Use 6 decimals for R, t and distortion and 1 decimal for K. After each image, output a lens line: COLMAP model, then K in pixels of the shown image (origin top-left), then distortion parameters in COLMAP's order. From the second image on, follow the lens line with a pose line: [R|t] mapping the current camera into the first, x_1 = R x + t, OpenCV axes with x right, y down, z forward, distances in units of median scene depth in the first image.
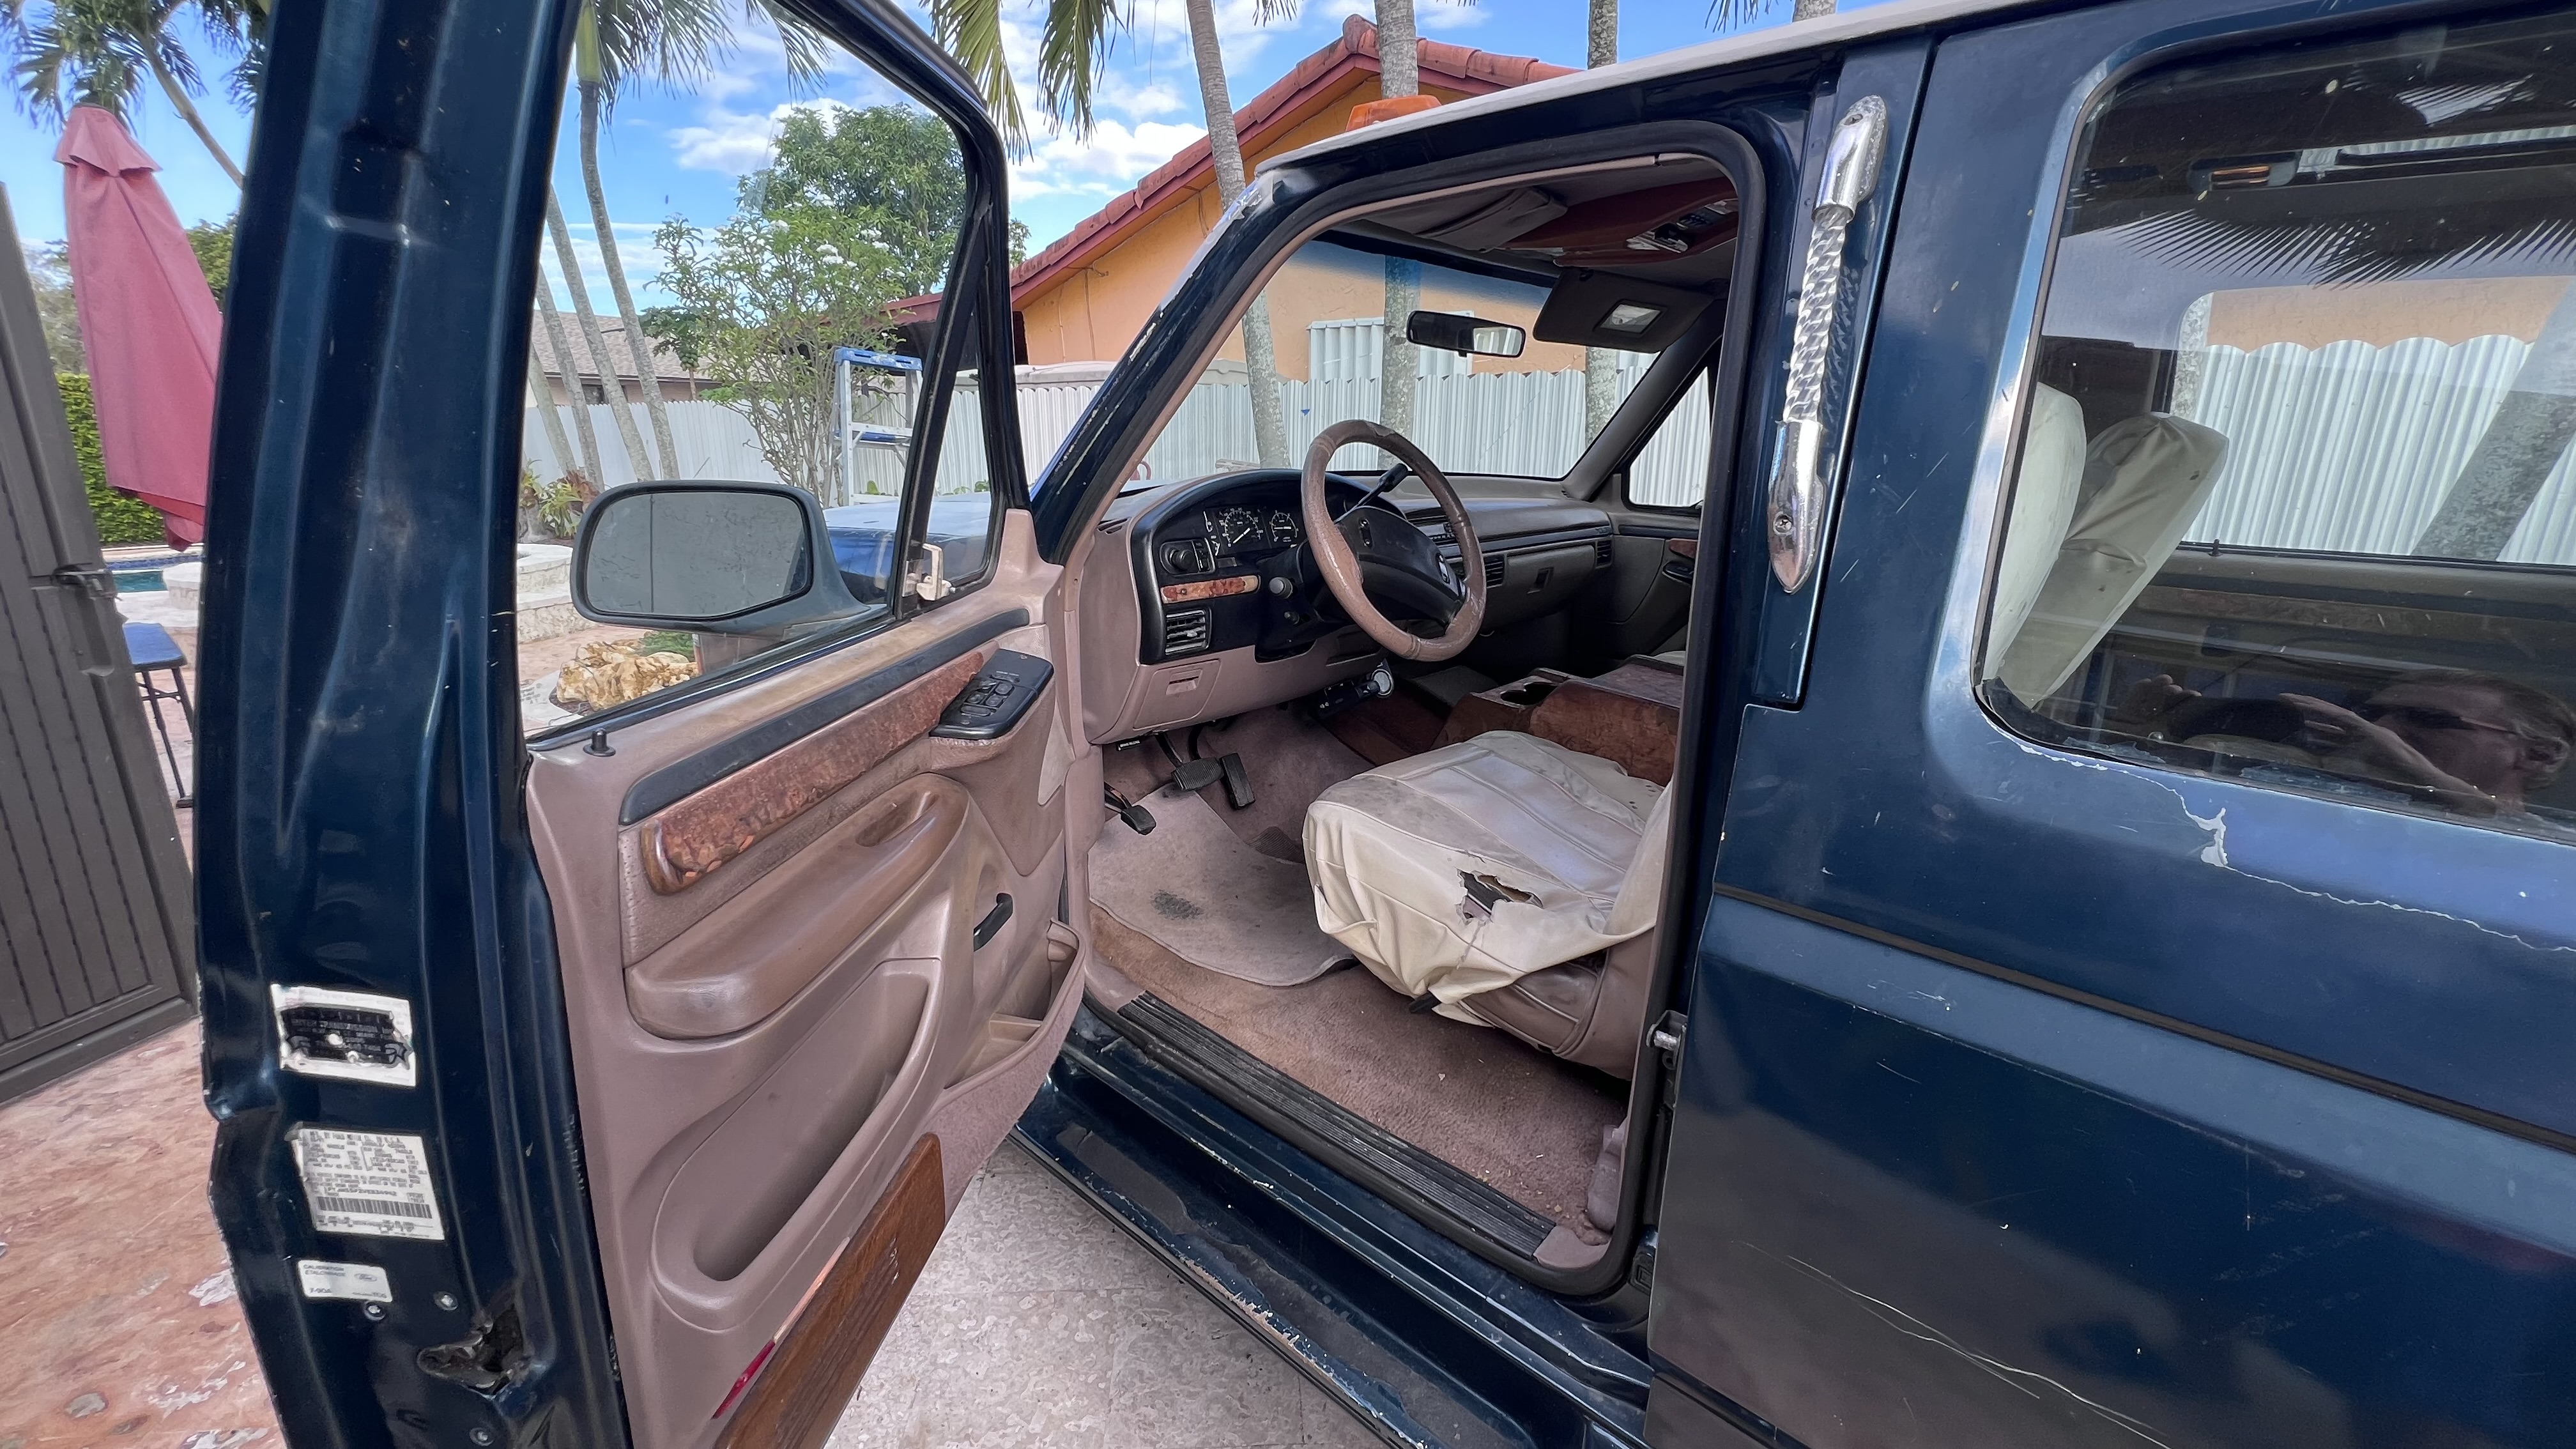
lens RADIAL K [[1000.2, 0, 1288.0], [0, 1000.2, 724.5], [0, 0, 1]] dist [-0.000042, -0.000074]
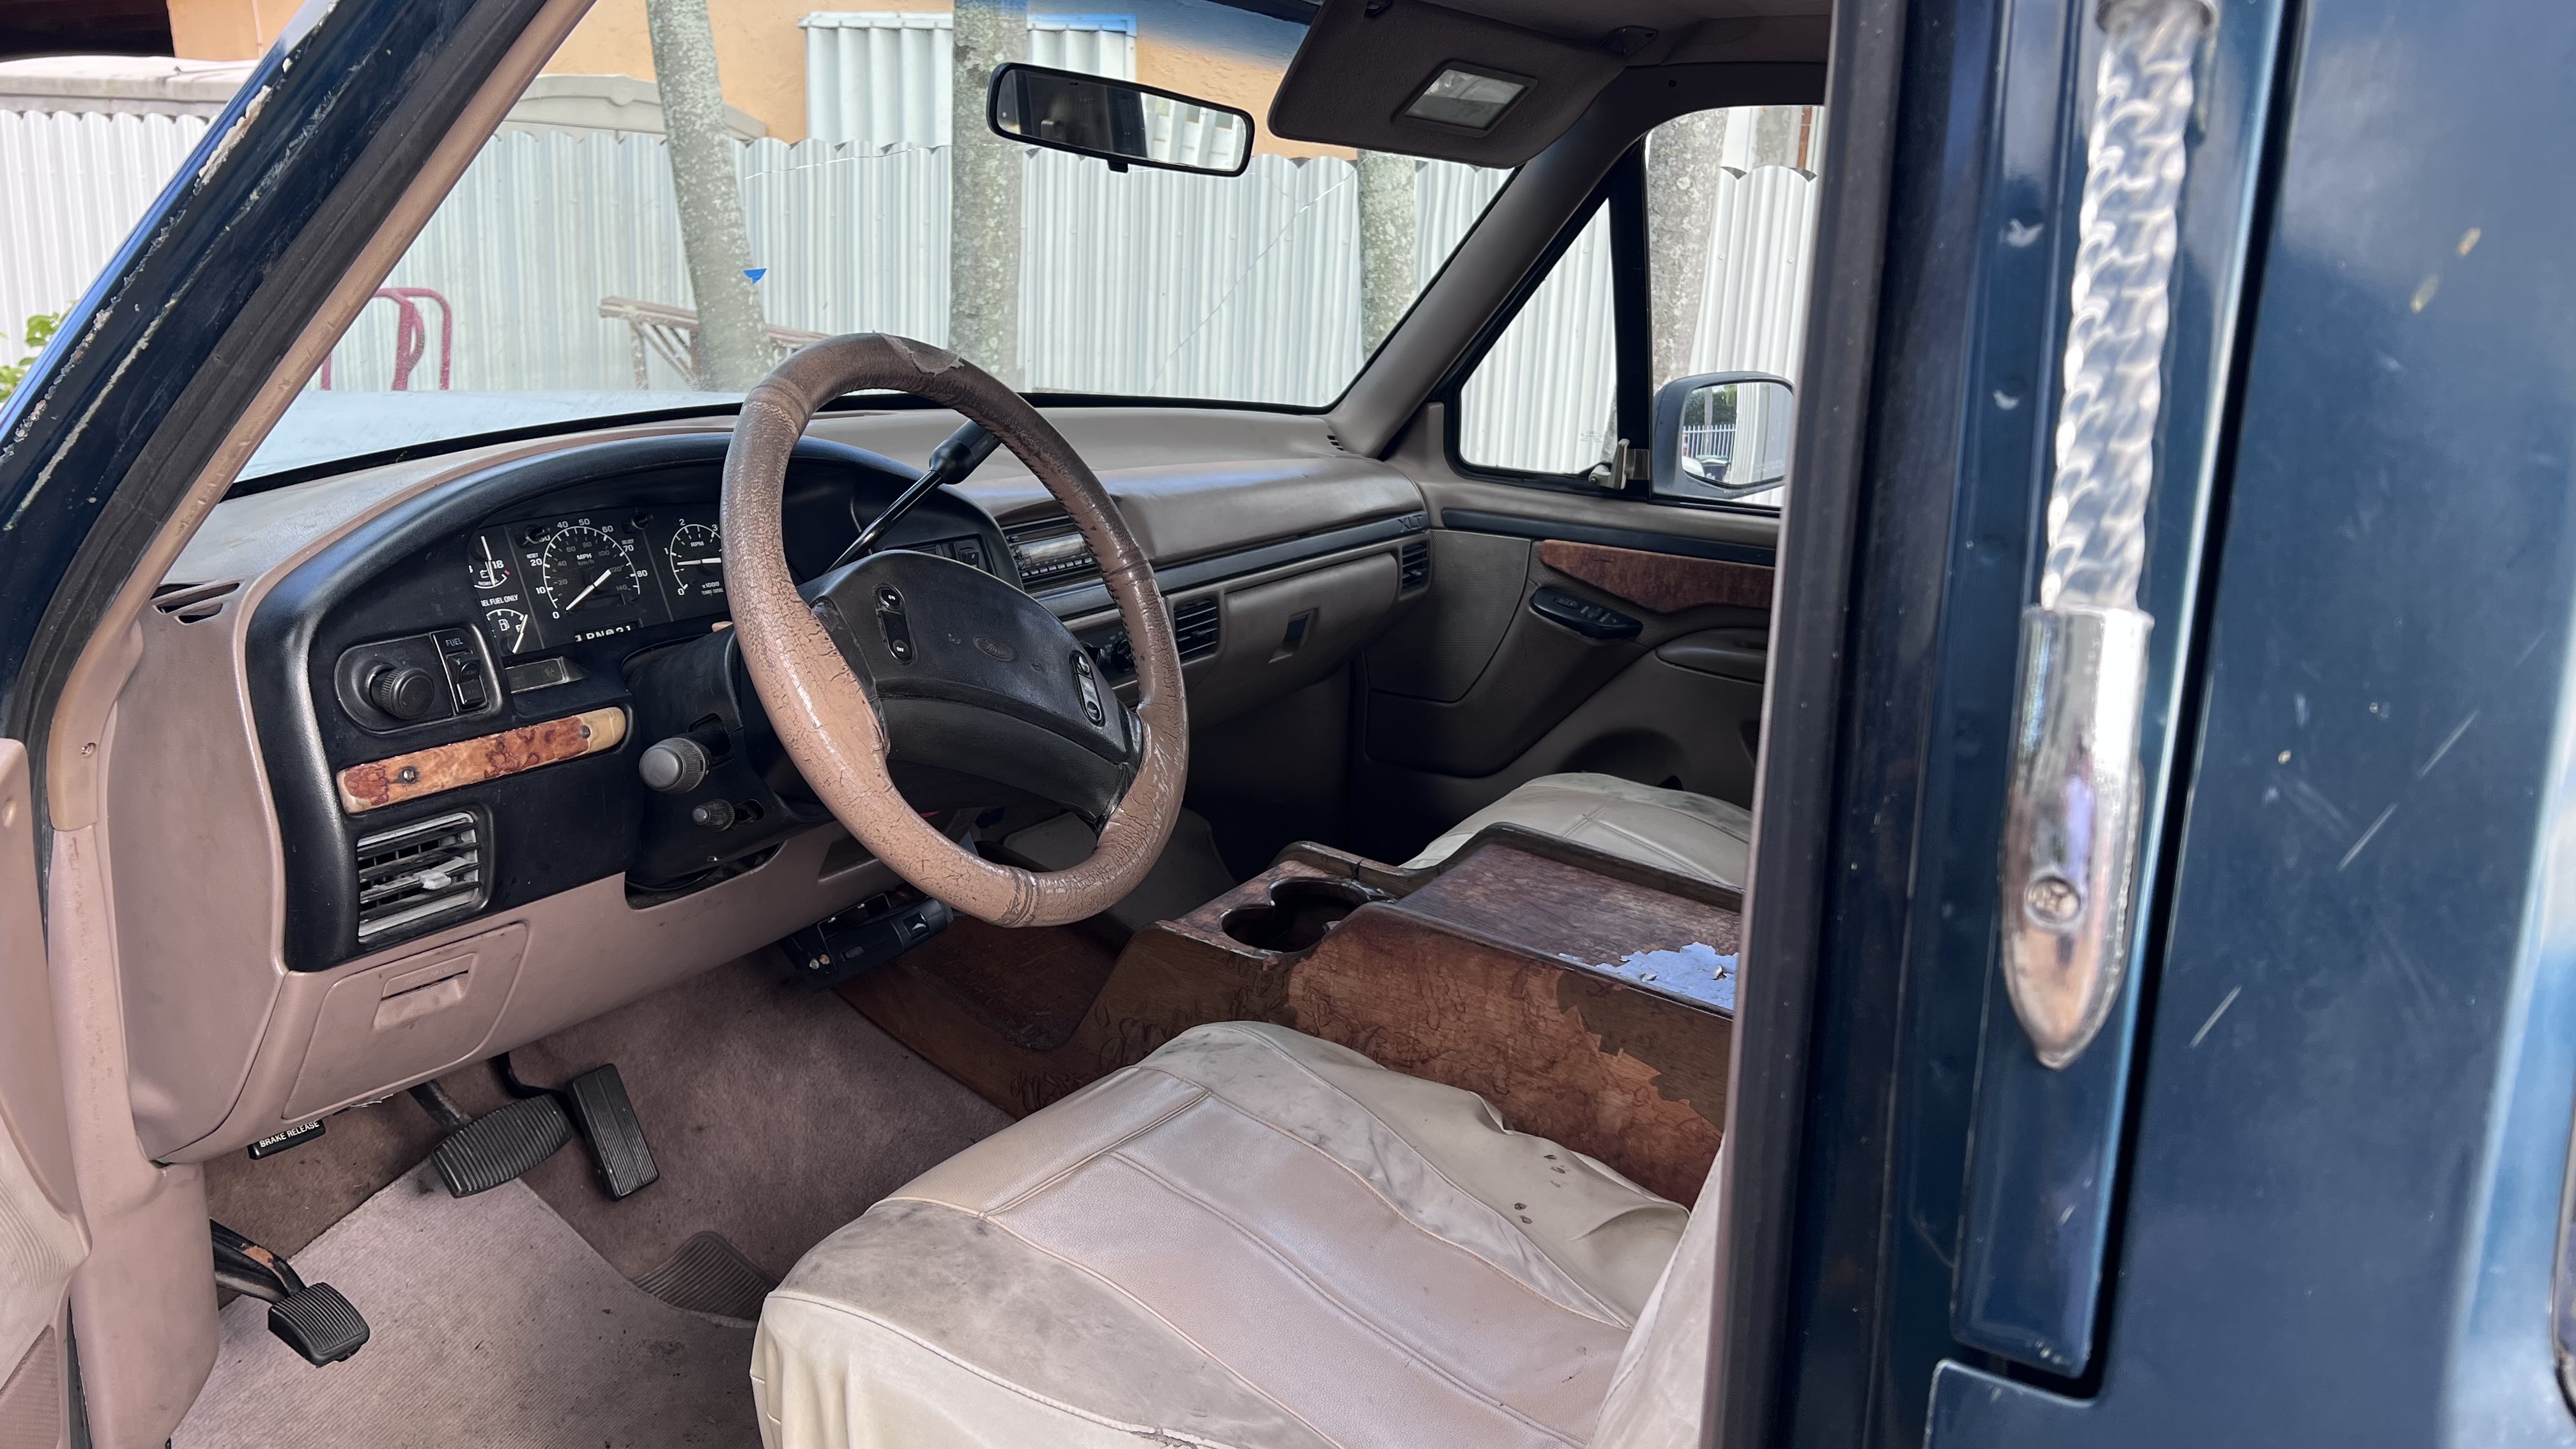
lens RADIAL K [[1832.2, 0, 1288.0], [0, 1832.2, 724.5], [0, 0, 1]] dist [0.013497, -0.002261]
pose [[0.966512, -0.022728, 0.255613, 0.038261], [0.025071, 0.999668, -0.005910, -0.130450], [-0.255394, 0.012120, 0.966761, 0.223438]]
